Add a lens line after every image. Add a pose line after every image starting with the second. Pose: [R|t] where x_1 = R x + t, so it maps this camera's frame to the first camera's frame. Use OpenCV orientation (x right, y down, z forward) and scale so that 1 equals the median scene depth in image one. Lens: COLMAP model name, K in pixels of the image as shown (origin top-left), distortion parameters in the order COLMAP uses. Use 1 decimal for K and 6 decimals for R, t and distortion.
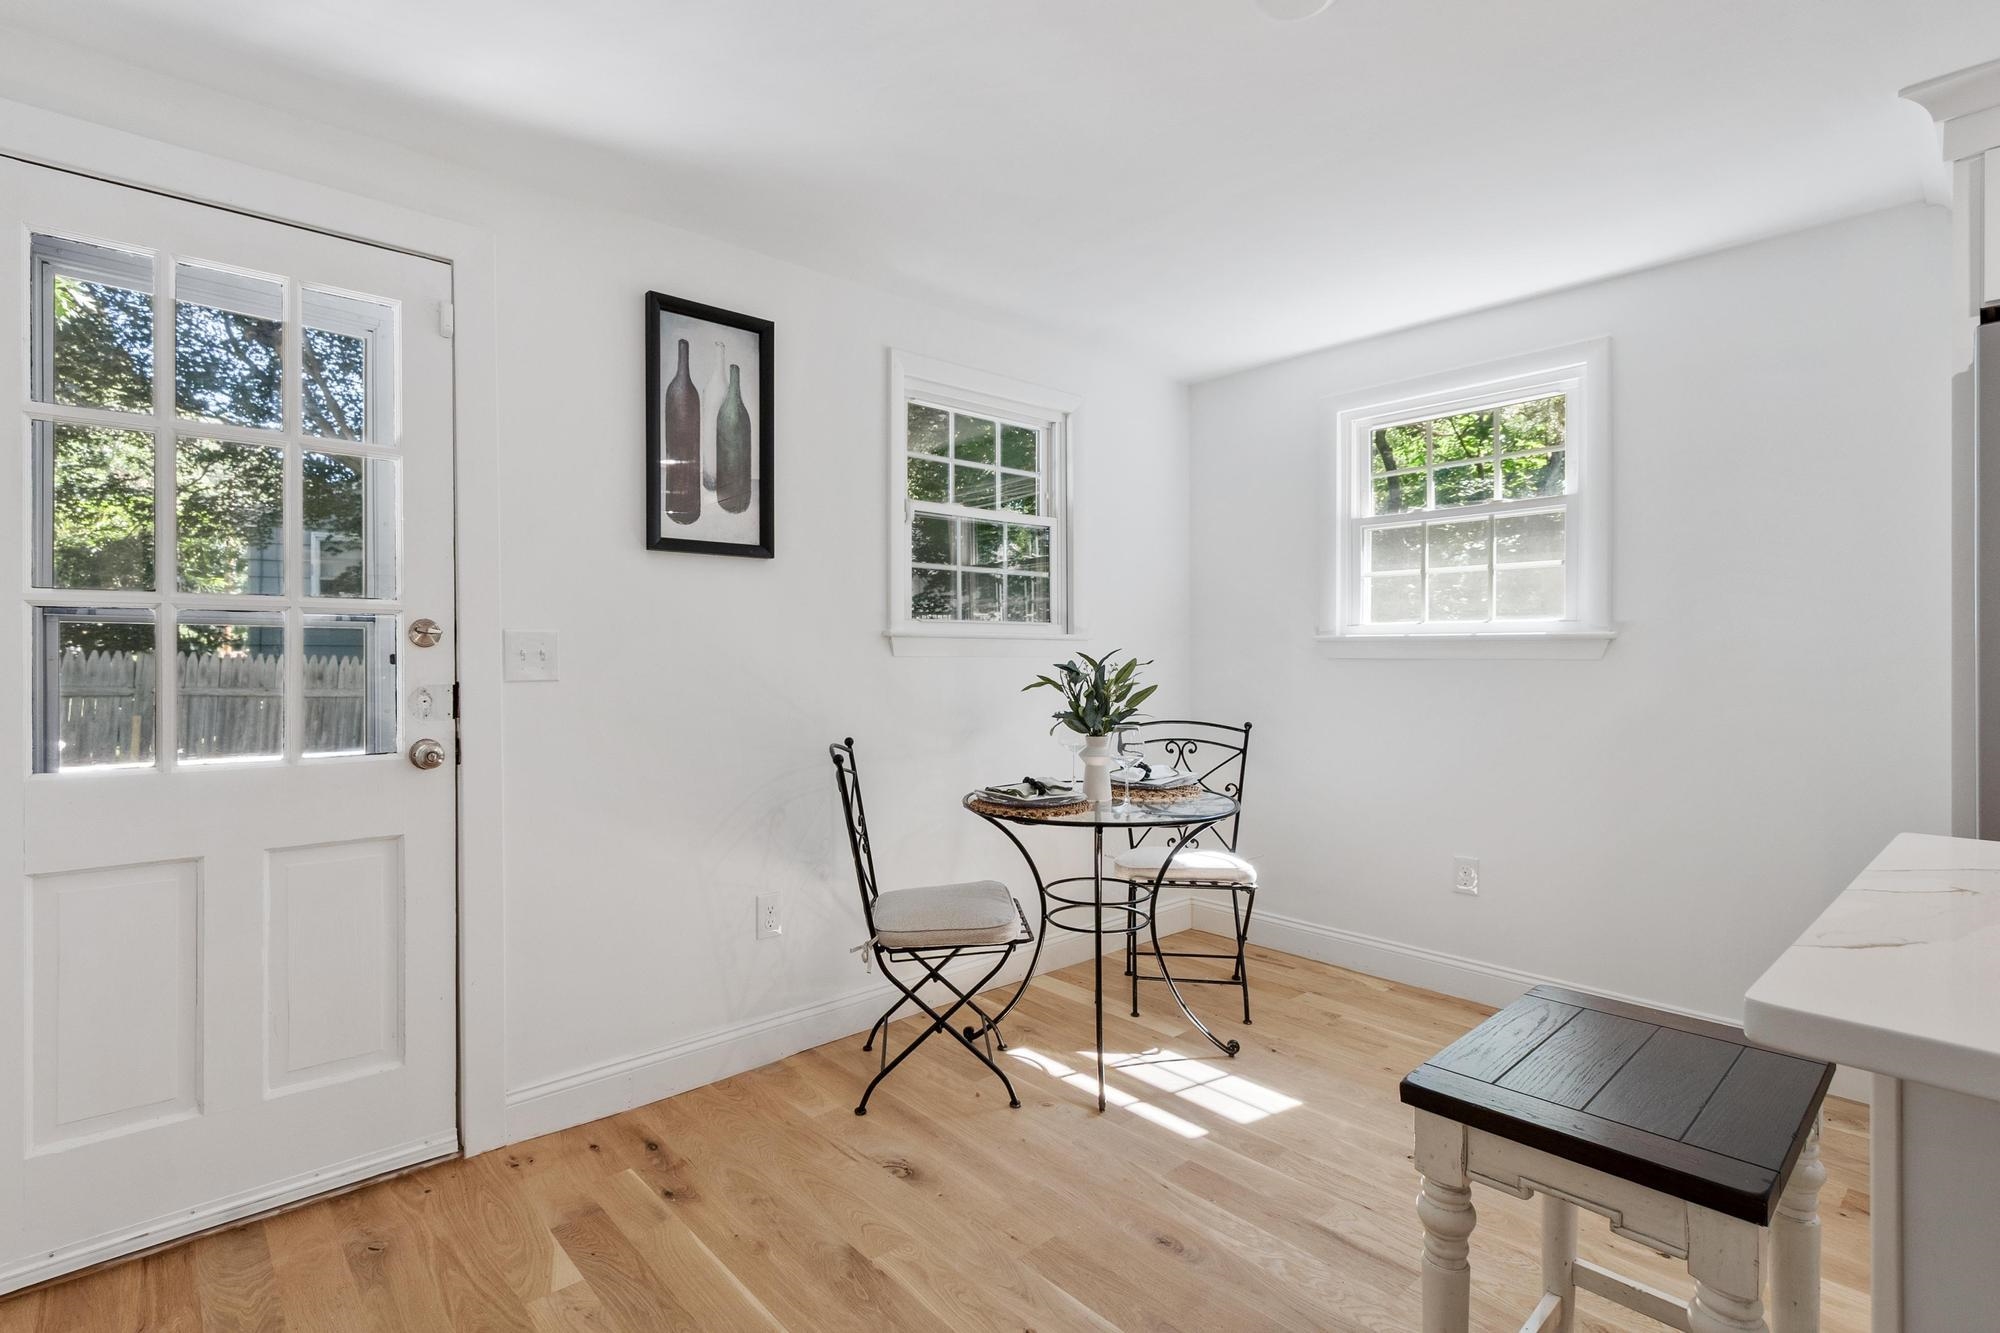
lens RADIAL K [[972.2, 0, 996.3], [0, 972.2, 643.1], [0, 0, 1]] dist [0.001197, 0.000060]
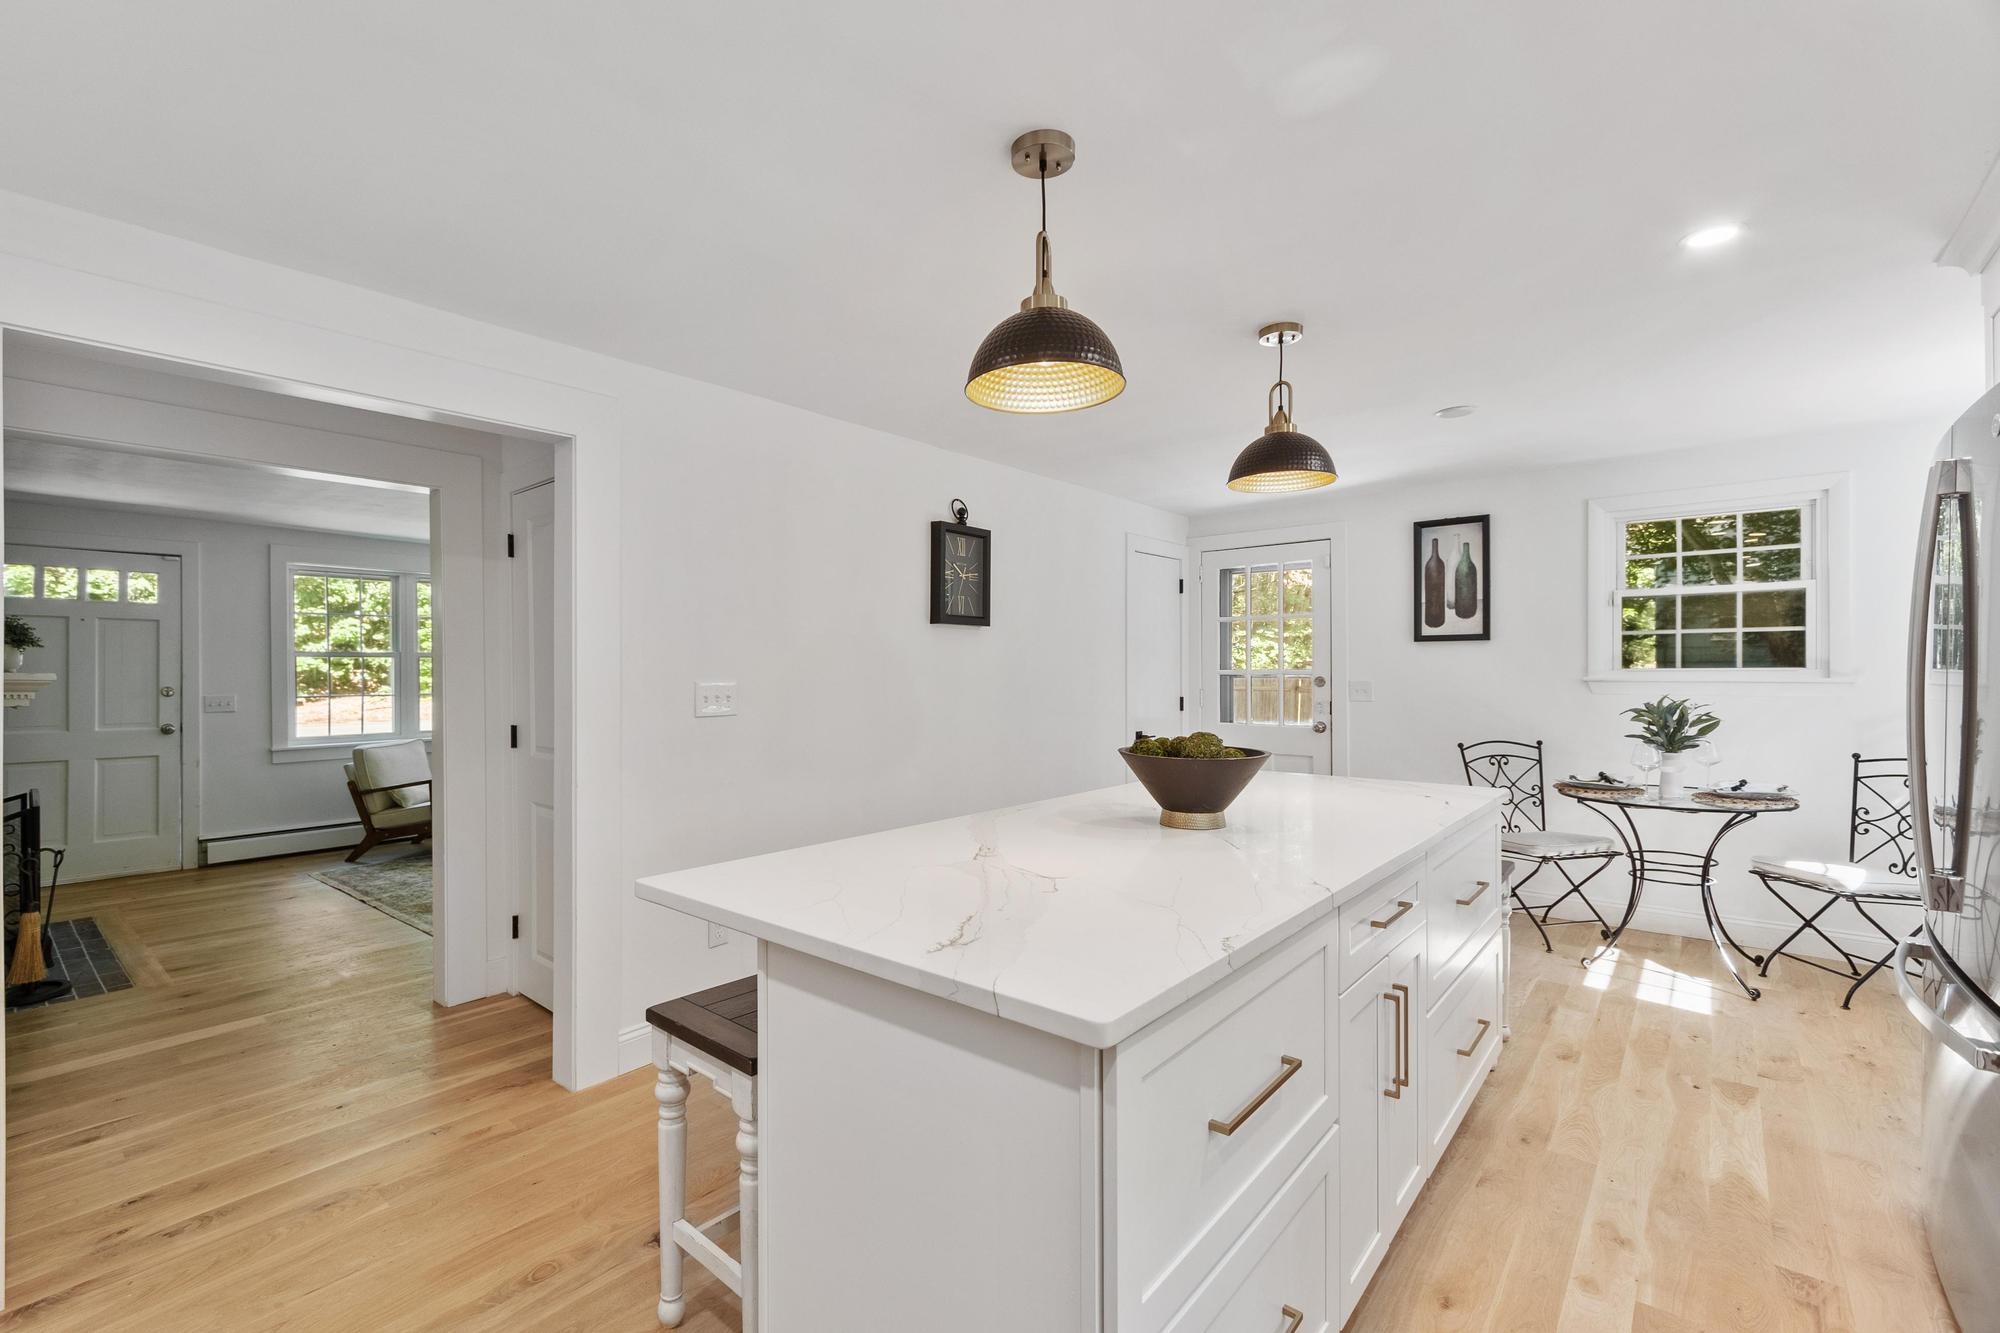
lens RADIAL K [[894.5, 0, 1000.0], [0, 894.5, 666.5], [0, 0, 1]] dist [-0.002192, -0.000524]
pose [[0.183188, -0.003350, -0.983072, 1.323775], [0.012138, 0.999926, -0.001145, -0.047091], [0.983003, -0.011723, 0.183215, -0.250356]]
